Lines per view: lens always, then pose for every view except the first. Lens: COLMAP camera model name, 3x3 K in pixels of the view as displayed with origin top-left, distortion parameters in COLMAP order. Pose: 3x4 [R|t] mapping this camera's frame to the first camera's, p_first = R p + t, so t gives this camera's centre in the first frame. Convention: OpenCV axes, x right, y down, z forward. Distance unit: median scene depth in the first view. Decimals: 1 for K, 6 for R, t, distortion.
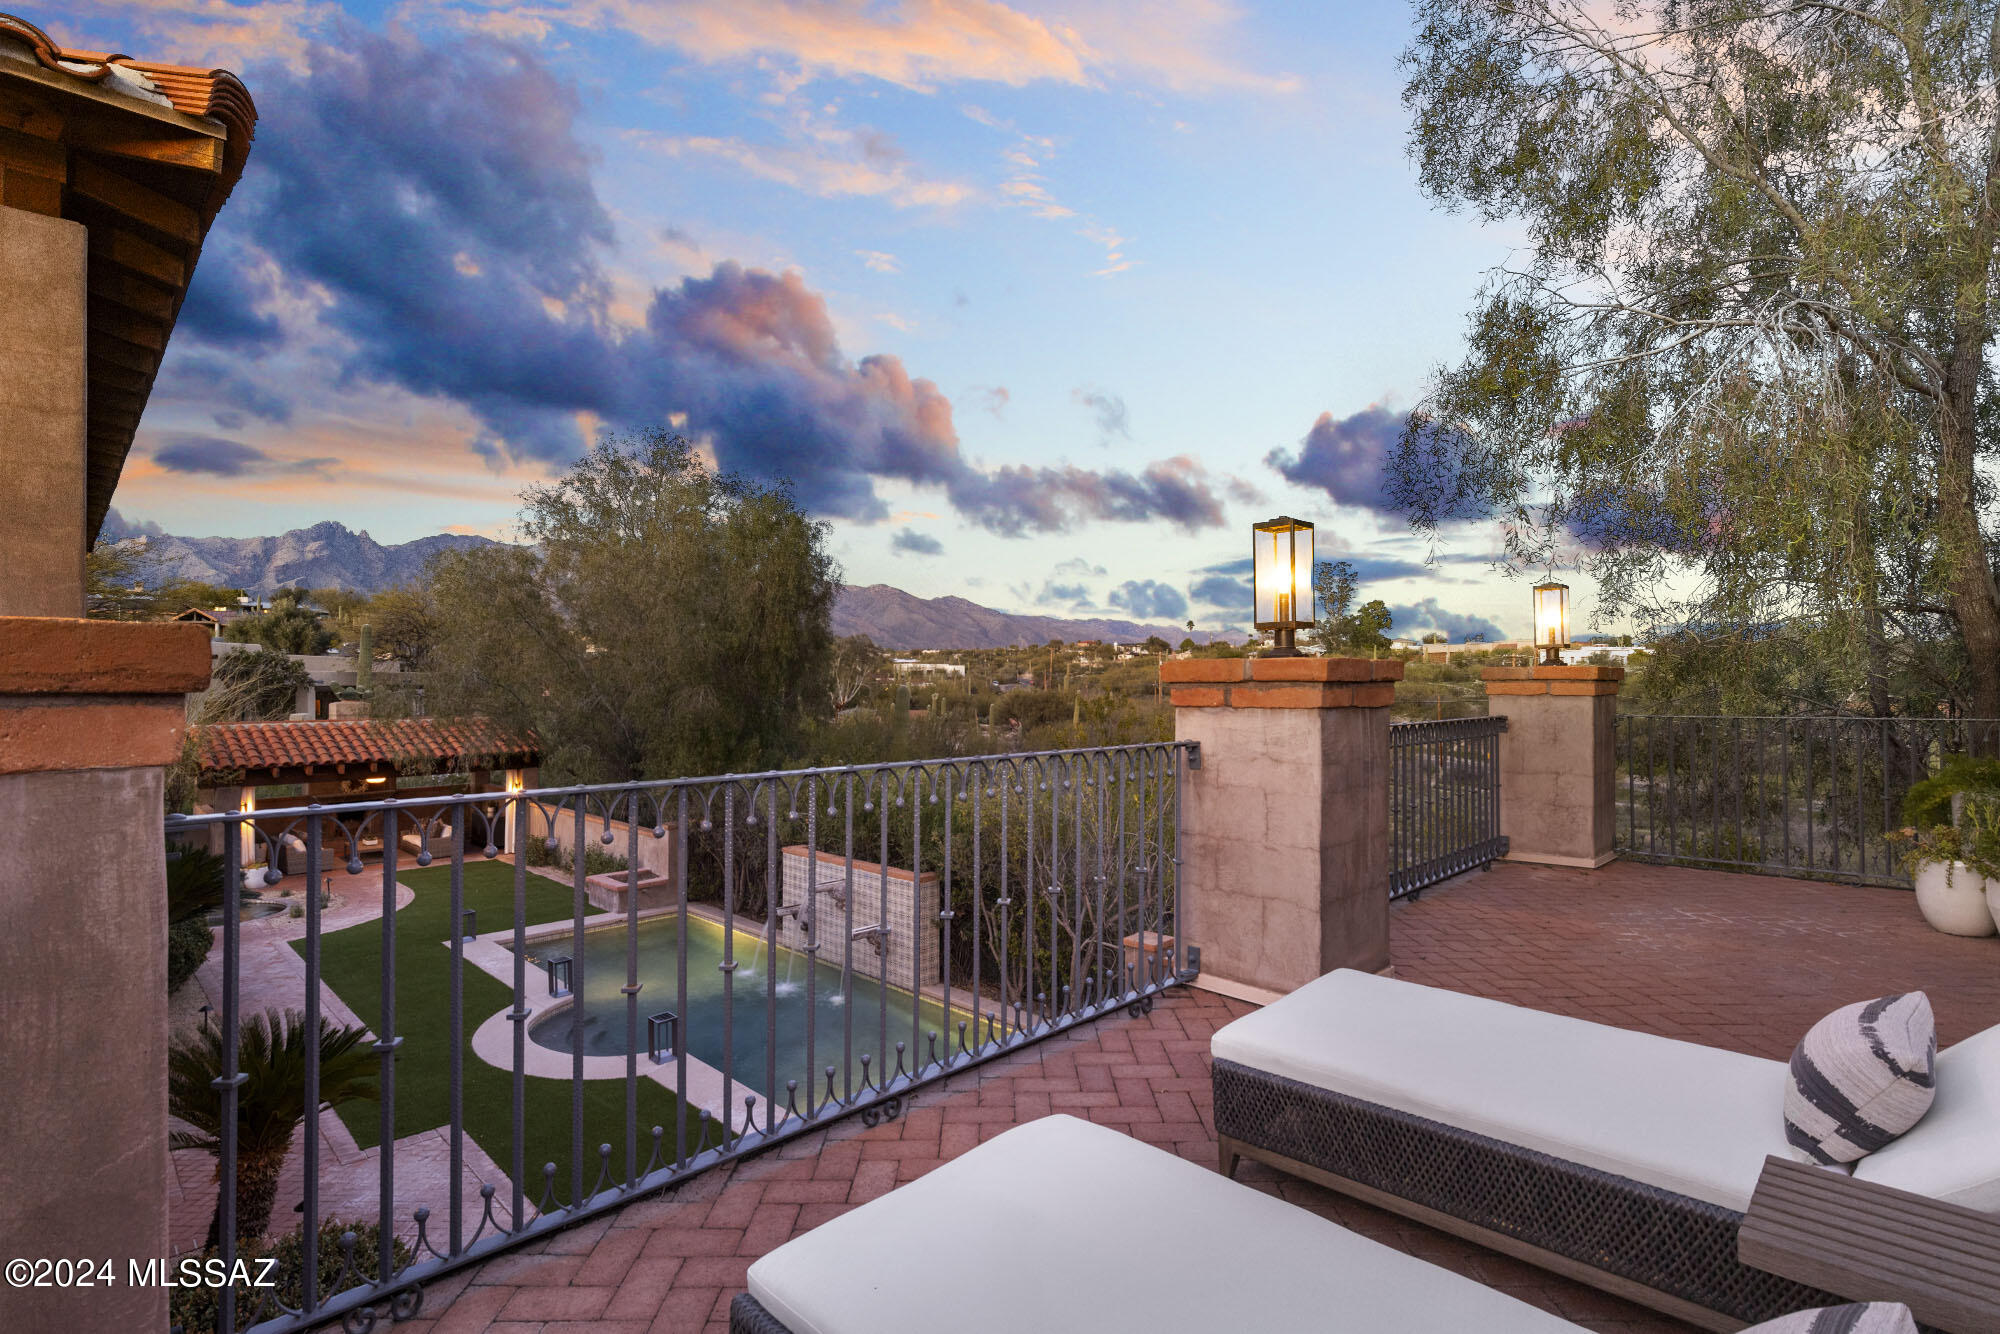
lens RADIAL K [[962.9, 0, 1000.0], [0, 962.9, 667.0], [0, 0, 1]] dist [-0.000305, 0.000388]
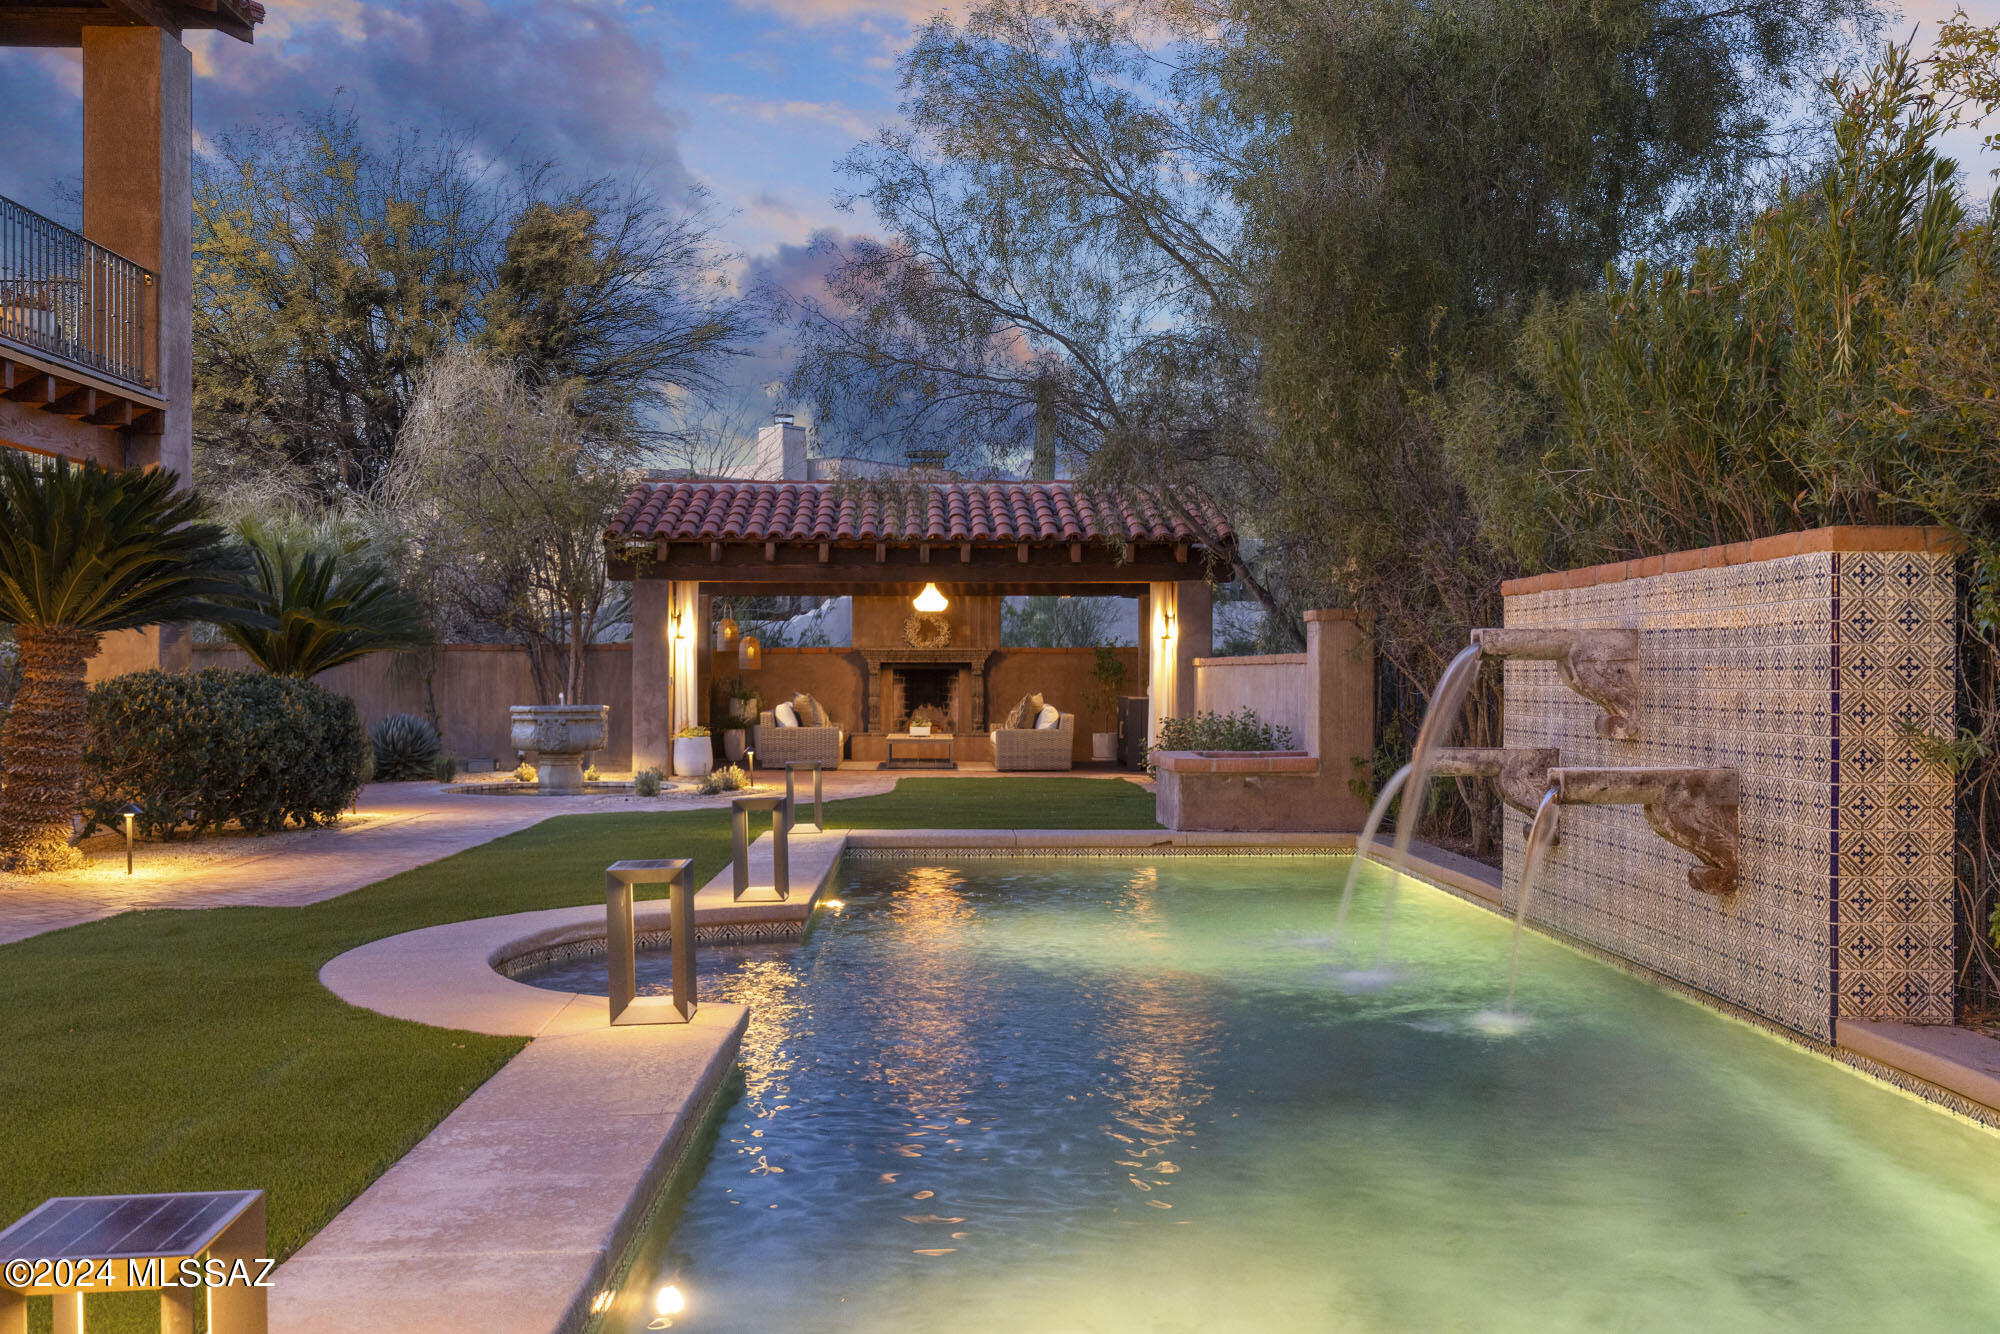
lens RADIAL K [[1903.1, 0, 1000.0], [0, 1903.1, 667.0], [0, 0, 1]] dist [-0.001910, -0.025956]
pose [[0.716054, -0.005643, -0.698022, 0.065894], [0.004090, 0.999984, -0.003888, 0.197339], [0.698032, -0.000071, 0.716066, 0.431188]]
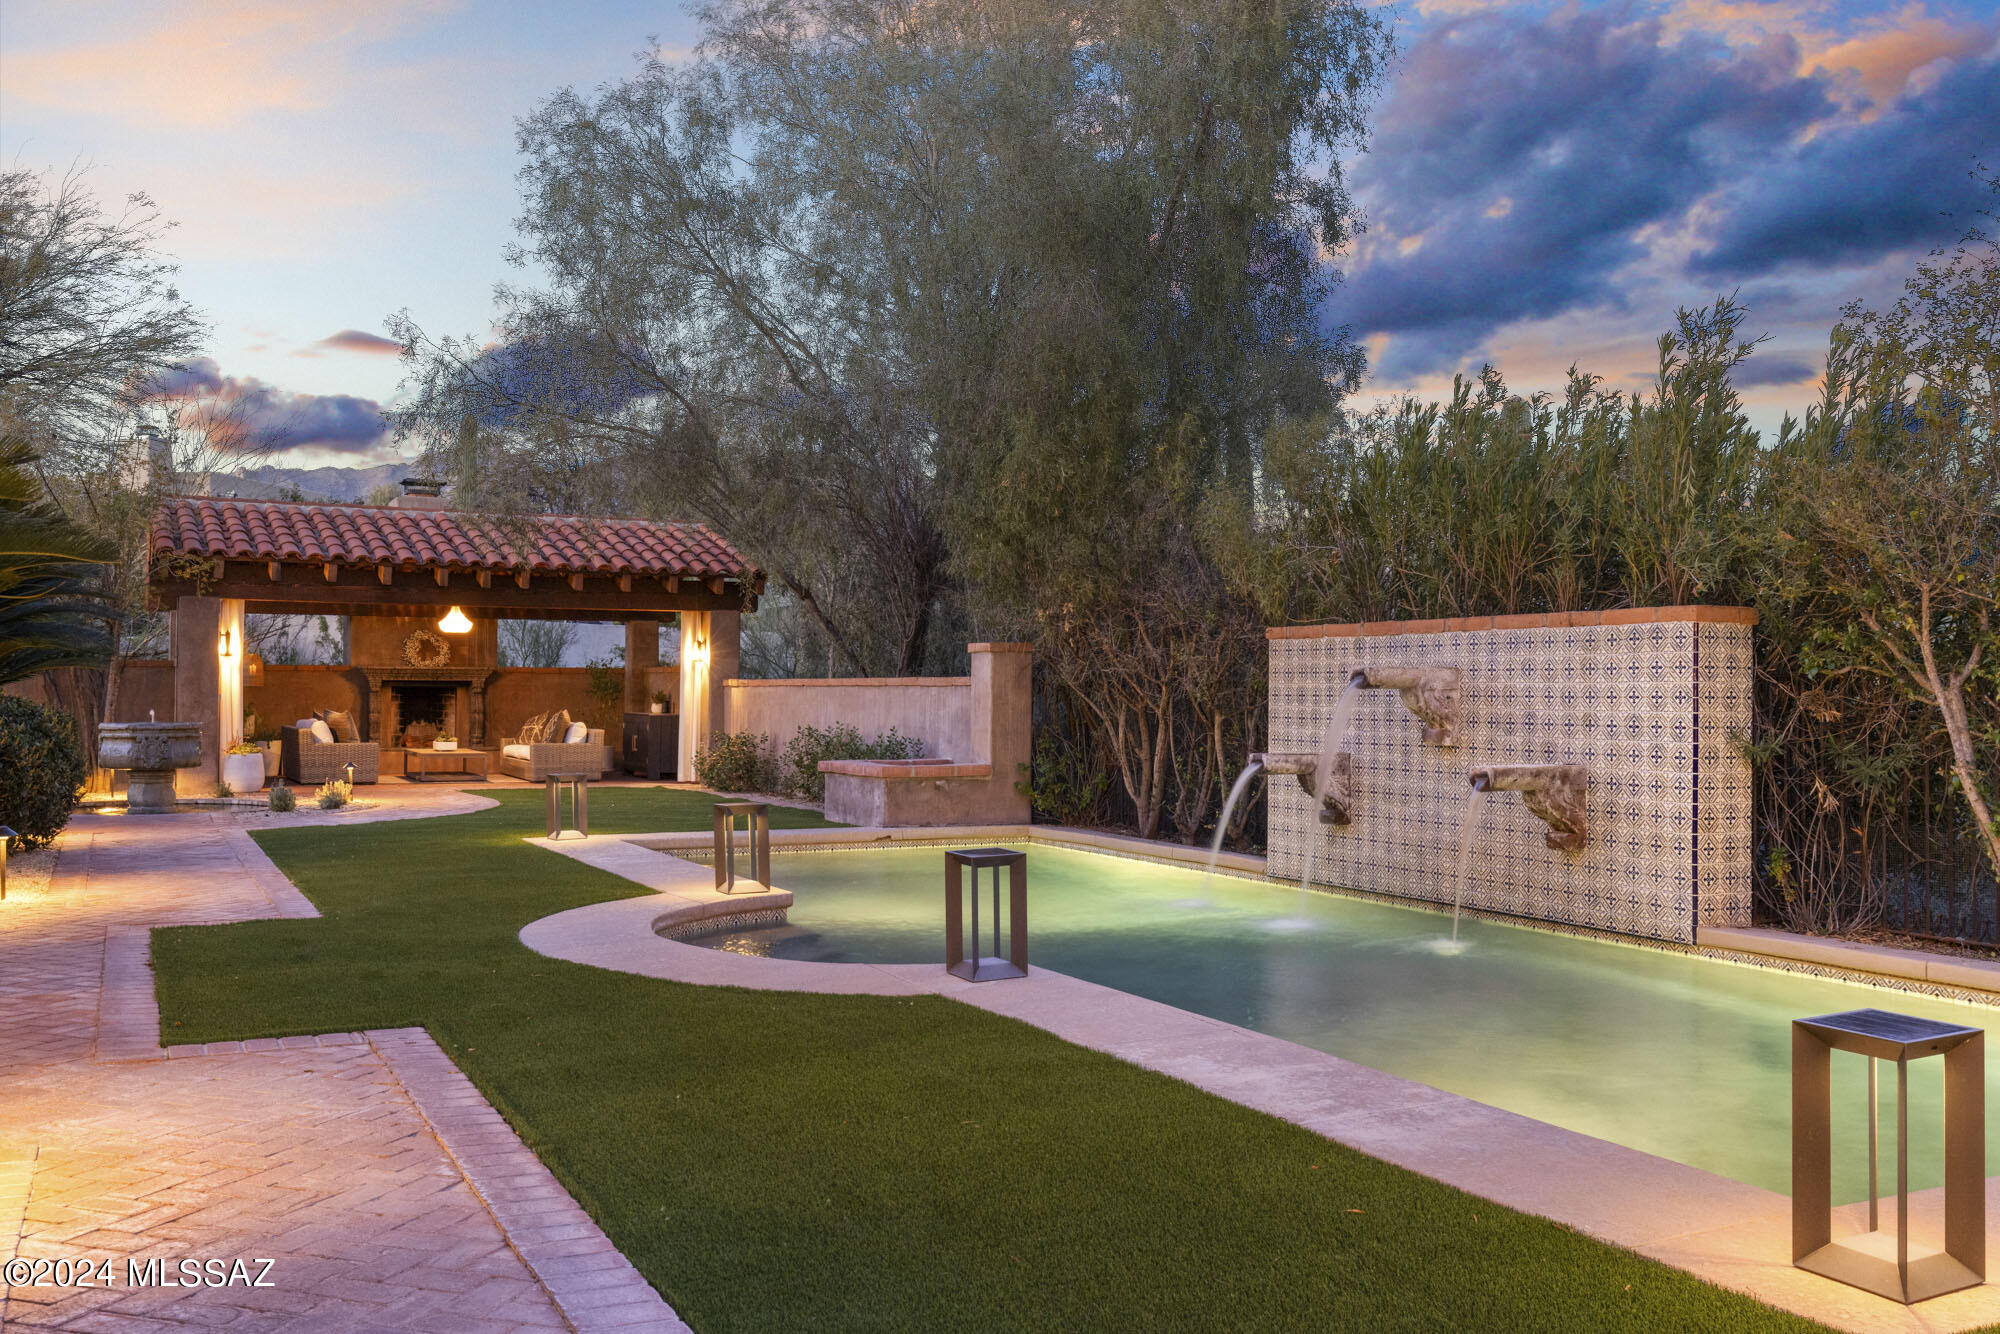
lens RADIAL K [[1731.0, 0, 1000.0], [0, 1731.0, 667.0], [0, 0, 1]] dist [-0.008255, -0.008928]
pose [[0.949277, -0.002721, -0.314428, -0.098001], [-0.001511, 0.999912, -0.013214, 0.194933], [0.314436, 0.013018, 0.949189, 0.267754]]
